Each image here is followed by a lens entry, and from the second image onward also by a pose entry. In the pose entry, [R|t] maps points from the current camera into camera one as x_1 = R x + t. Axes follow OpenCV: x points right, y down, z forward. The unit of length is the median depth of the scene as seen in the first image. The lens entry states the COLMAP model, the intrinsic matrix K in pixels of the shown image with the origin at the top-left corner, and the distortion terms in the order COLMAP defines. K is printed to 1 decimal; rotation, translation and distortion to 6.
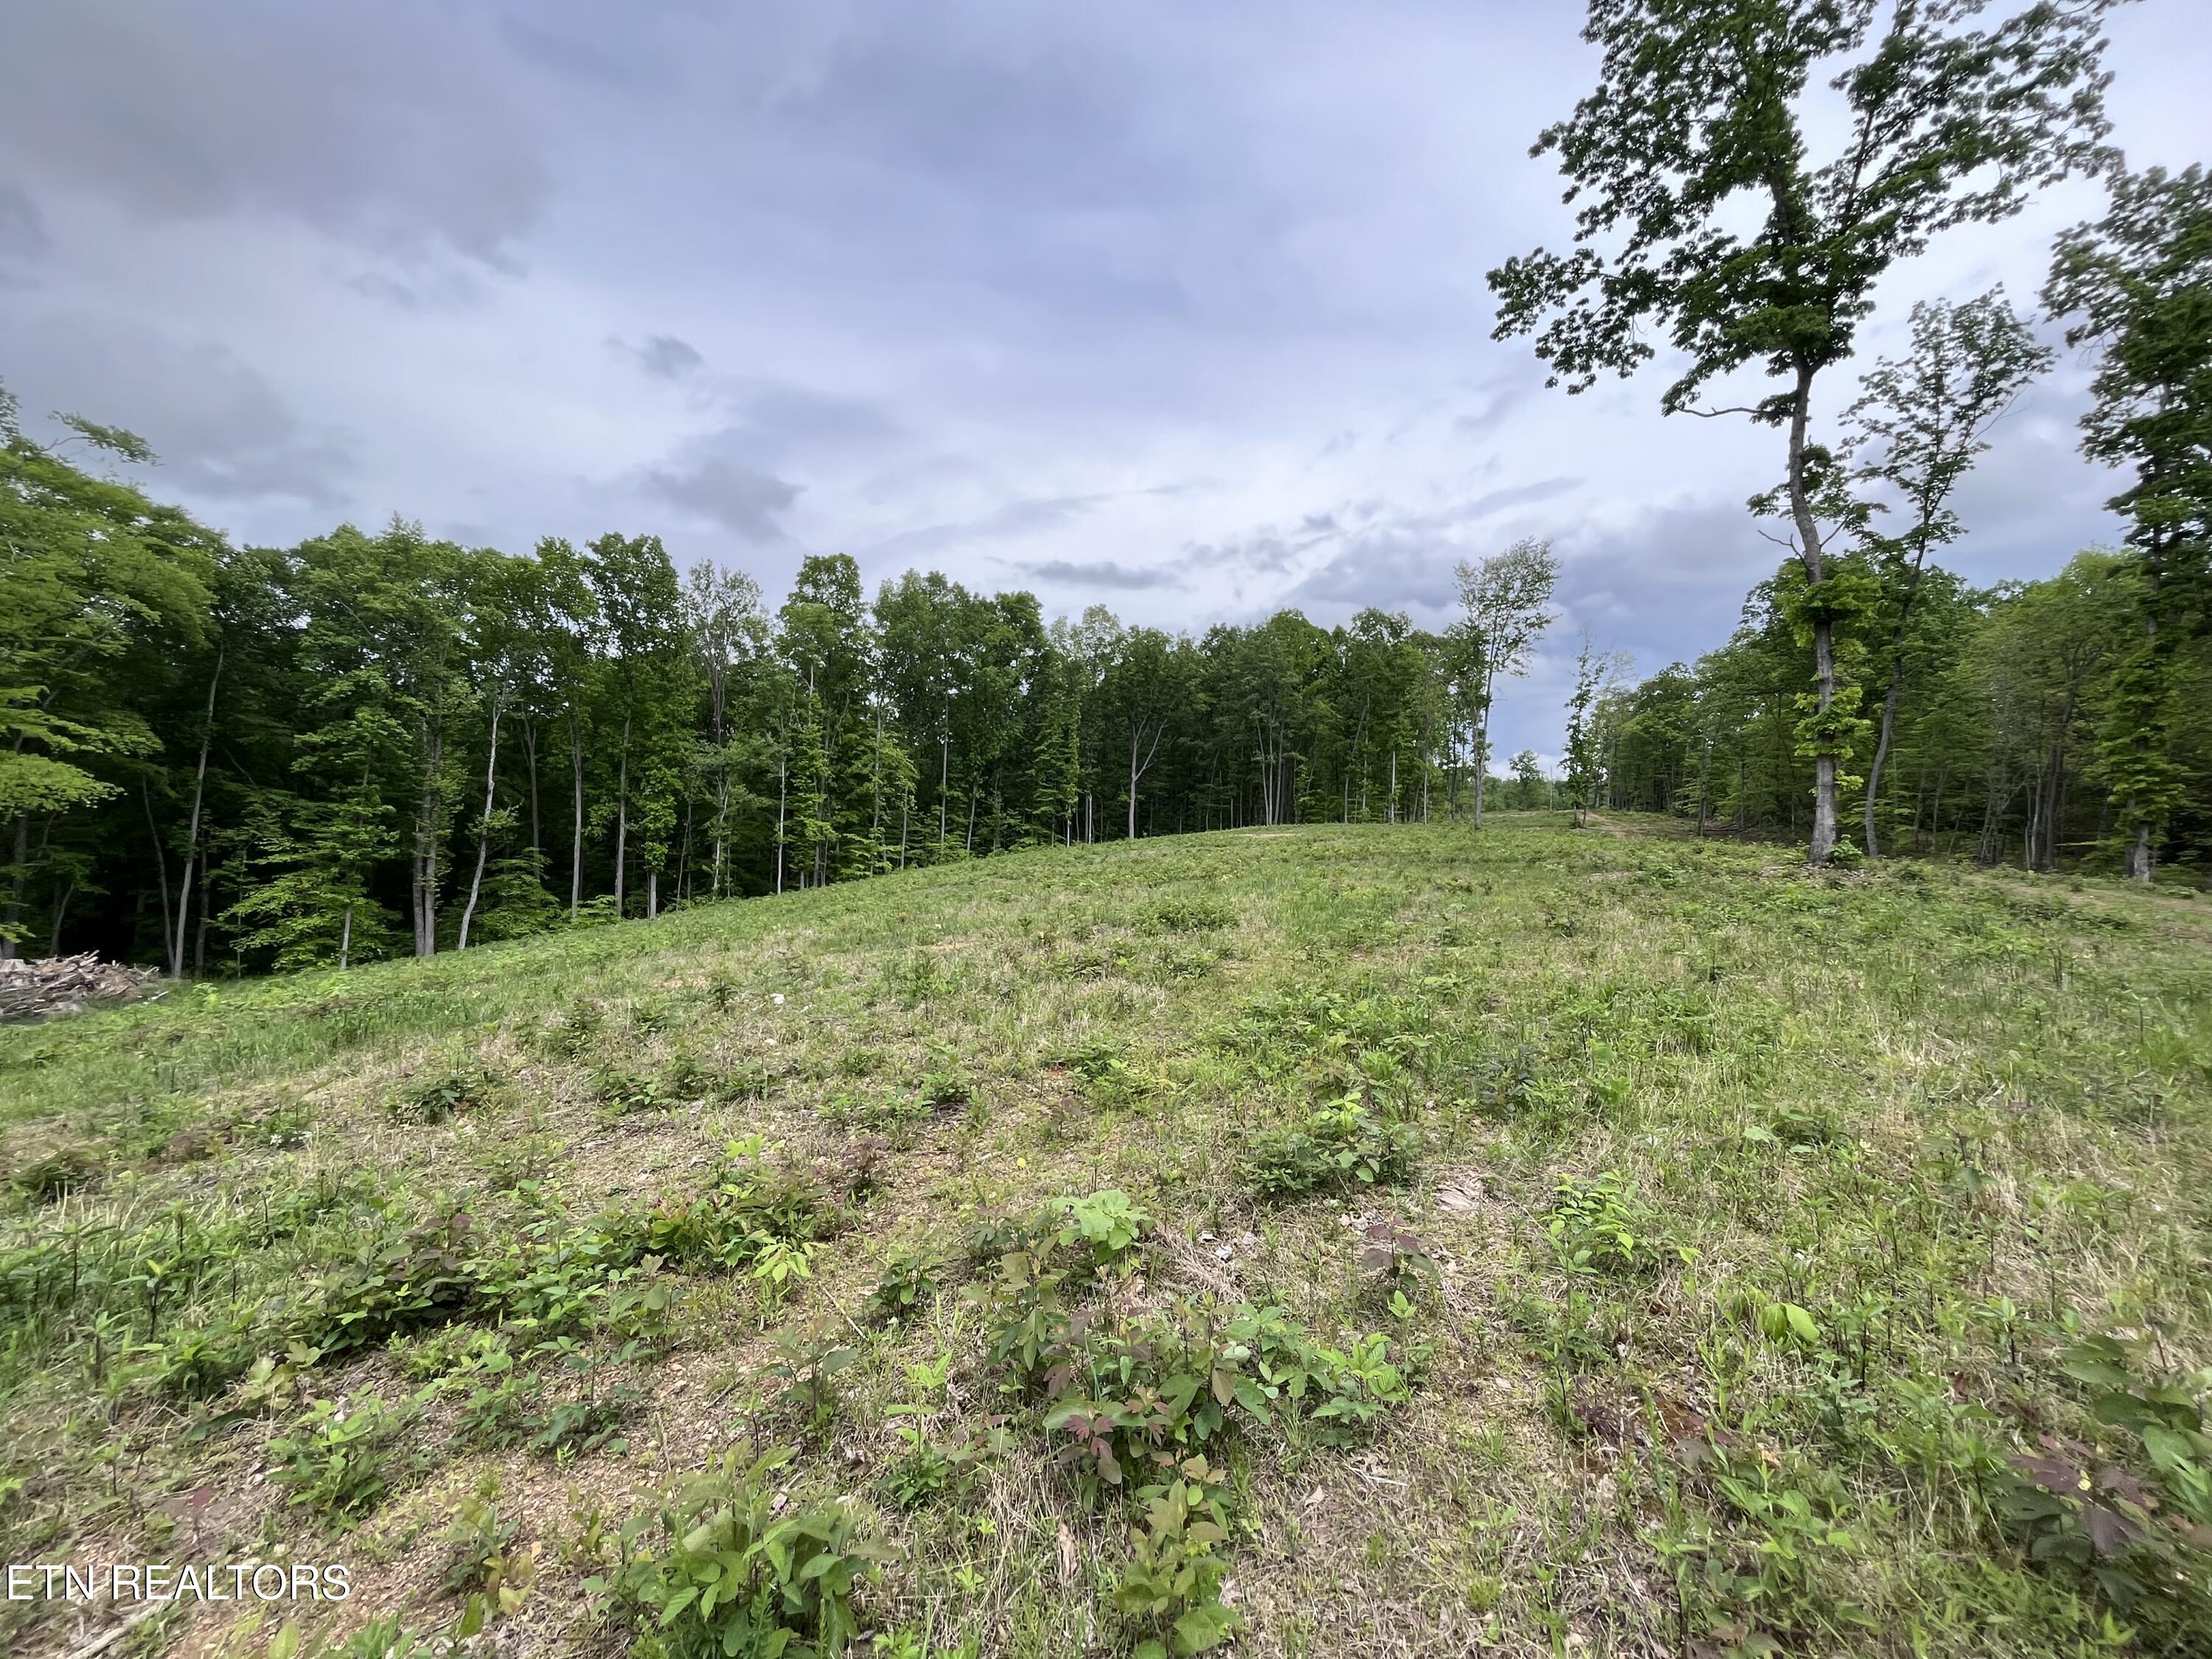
lens RADIAL K [[894.2, 0, 1102.7], [0, 894.2, 827.5], [0, 0, 1]] dist [-0.001436, -0.000138]
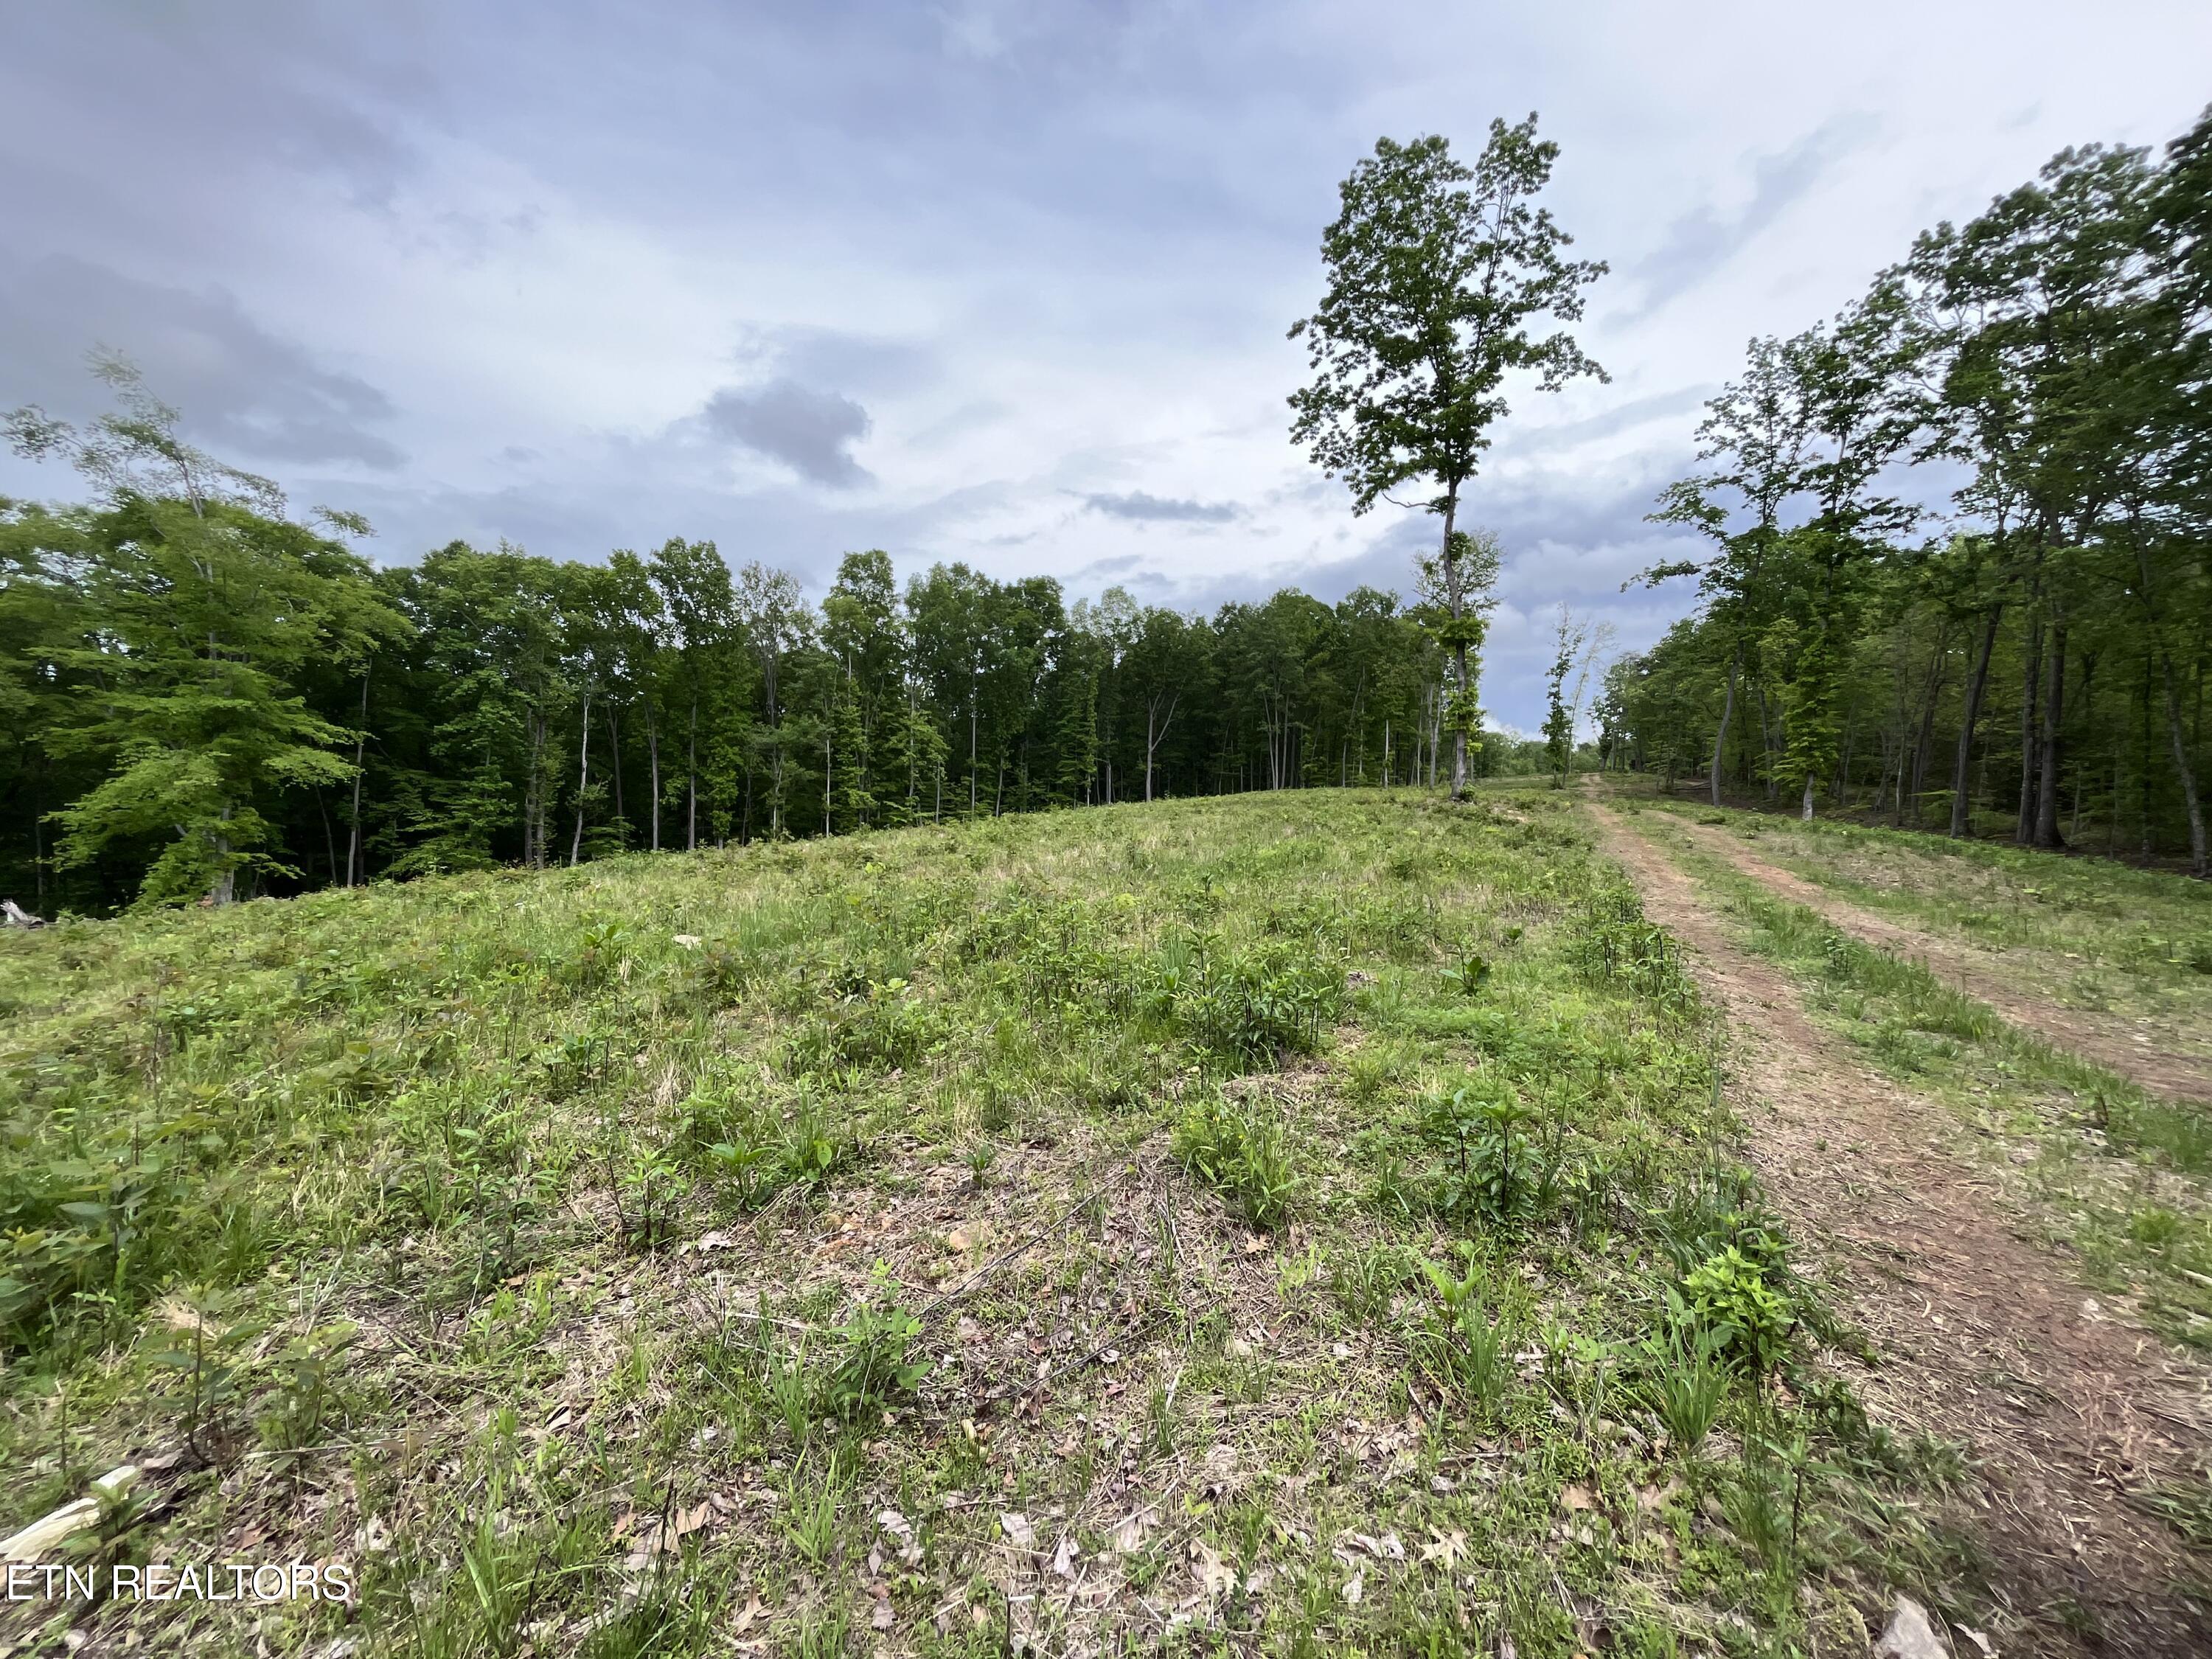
lens RADIAL K [[894.2, 0, 1102.7], [0, 894.2, 827.5], [0, 0, 1]] dist [-0.001436, -0.000138]
pose [[0.998557, -0.011616, -0.052424, 0.071118], [0.013318, 0.999392, 0.032229, 0.009055], [0.052017, -0.032880, 0.998105, -0.173297]]
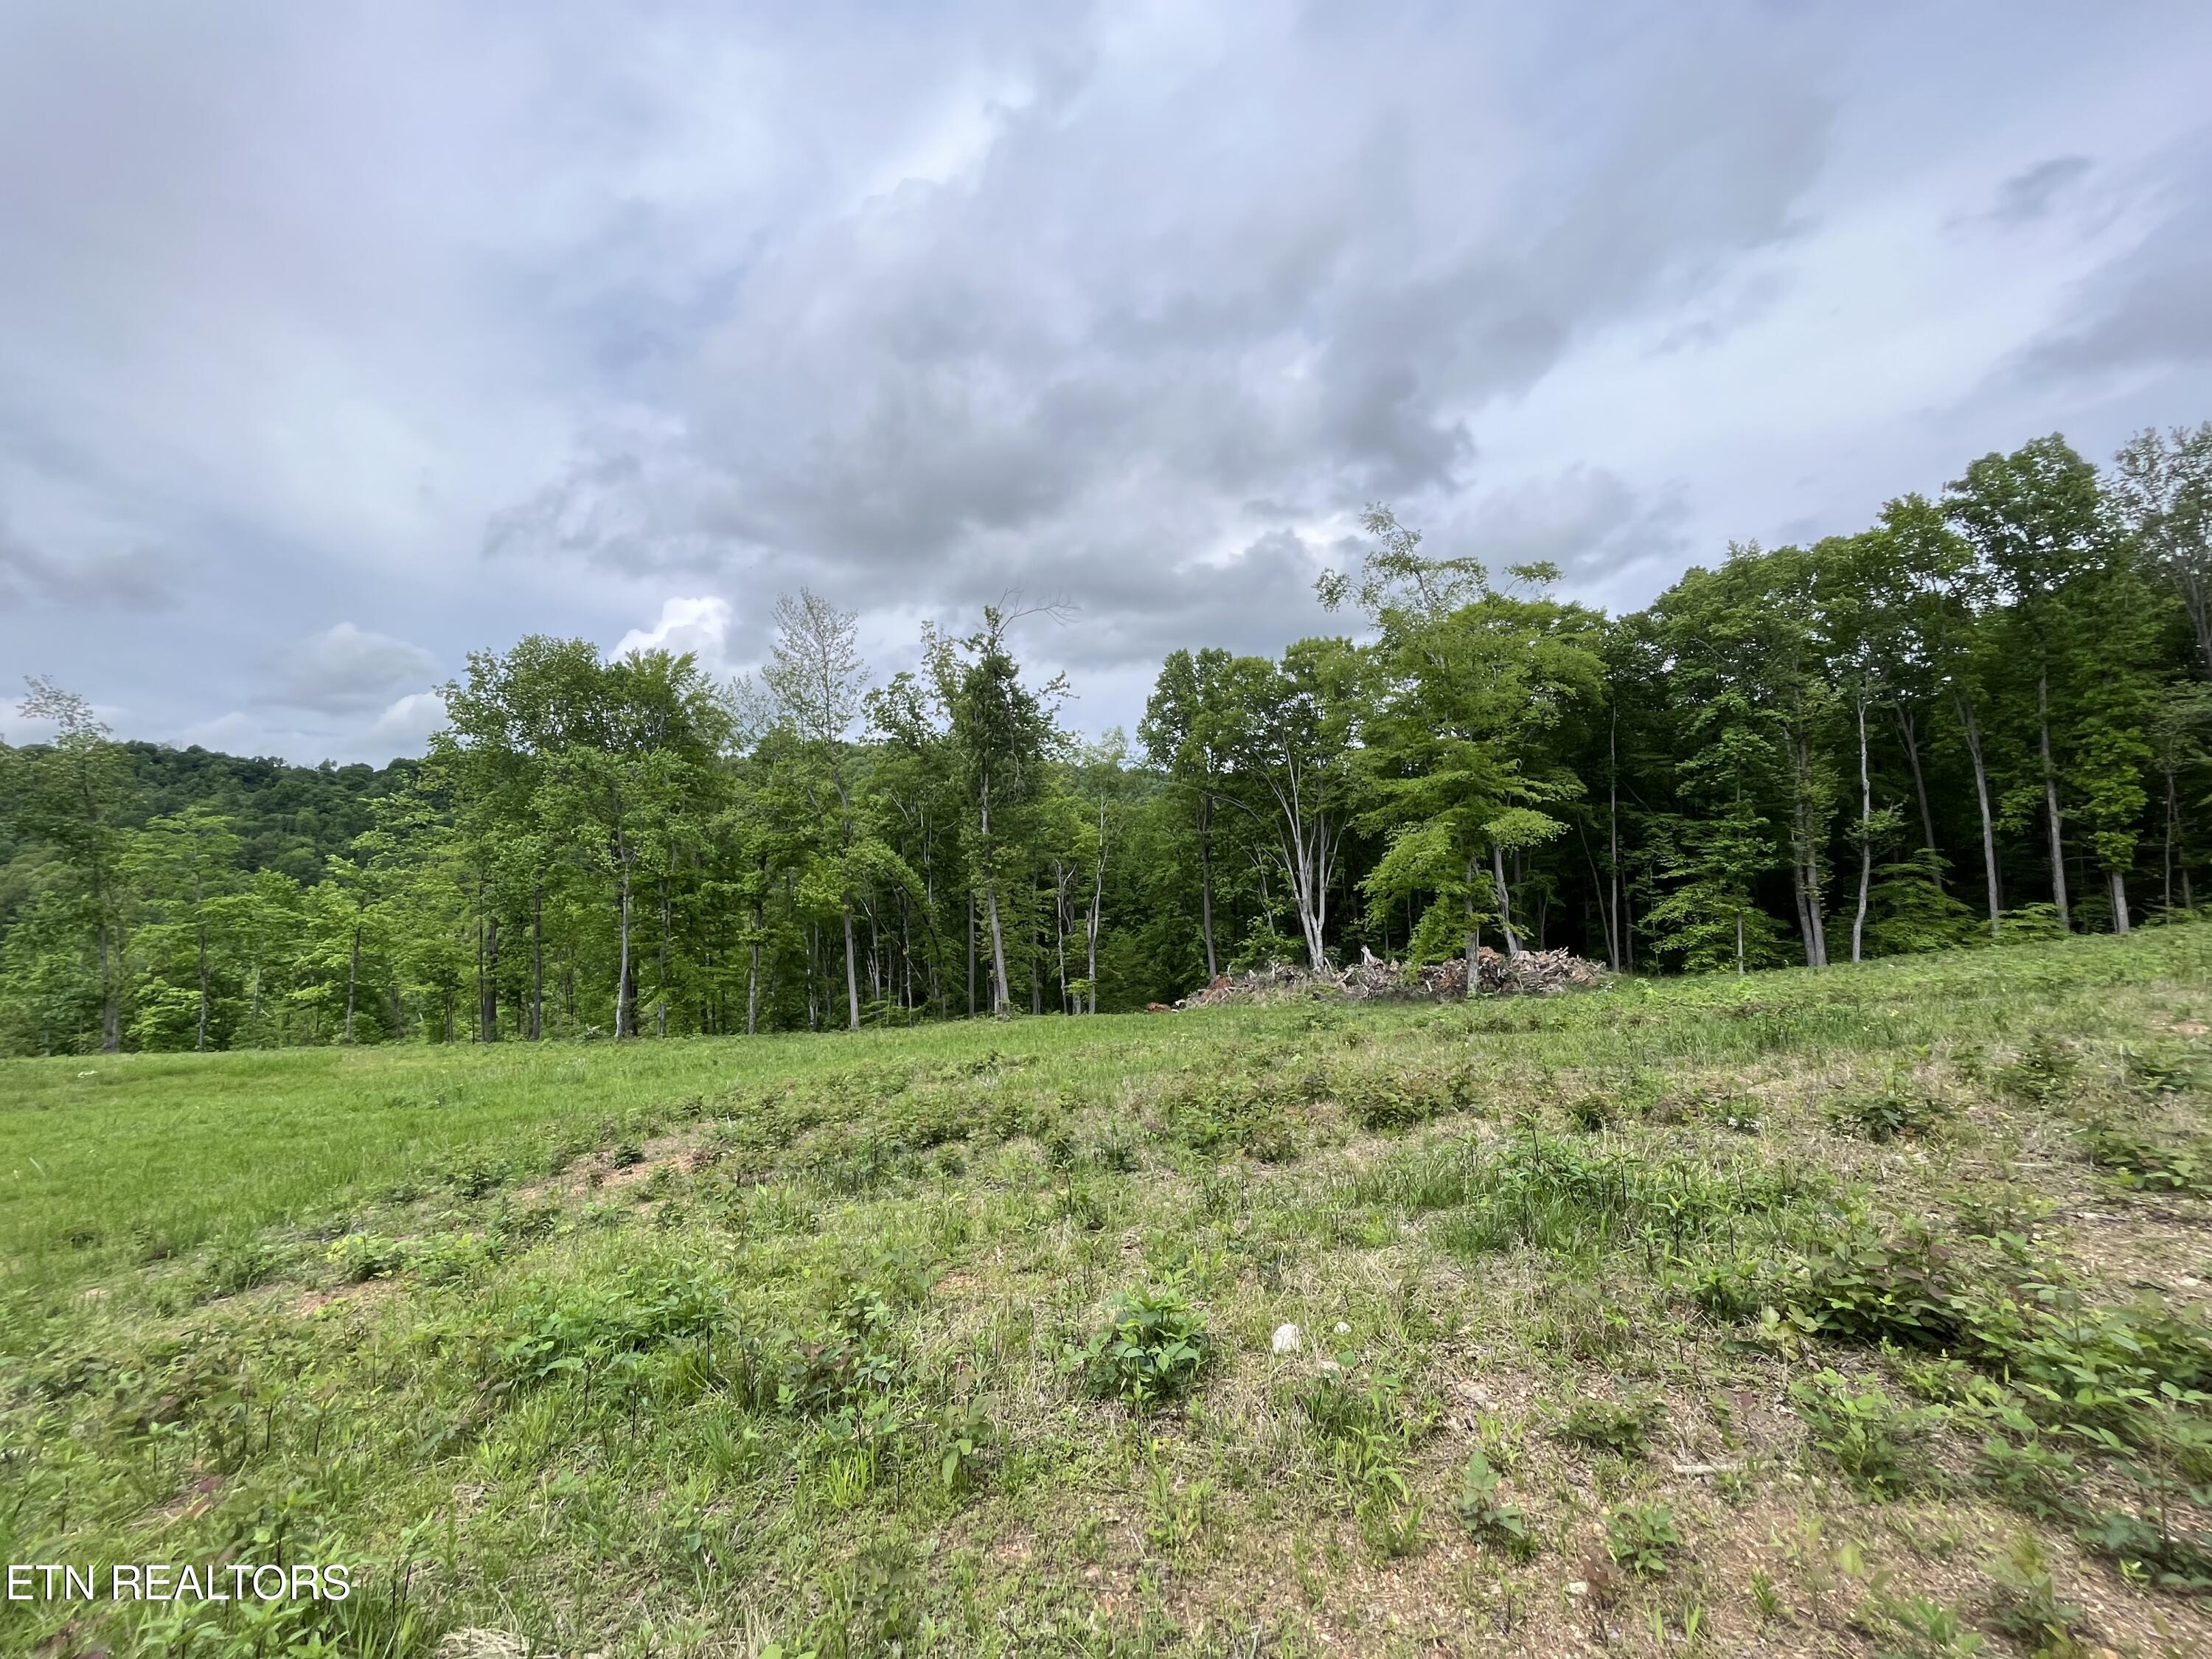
lens RADIAL K [[894.2, 0, 1102.7], [0, 894.2, 827.5], [0, 0, 1]] dist [-0.001436, -0.000138]
pose [[0.254657, -0.087211, -0.963091, 0.001555], [0.078198, 0.994521, -0.069380, -0.001335], [0.963864, -0.057644, 0.260082, -0.006325]]
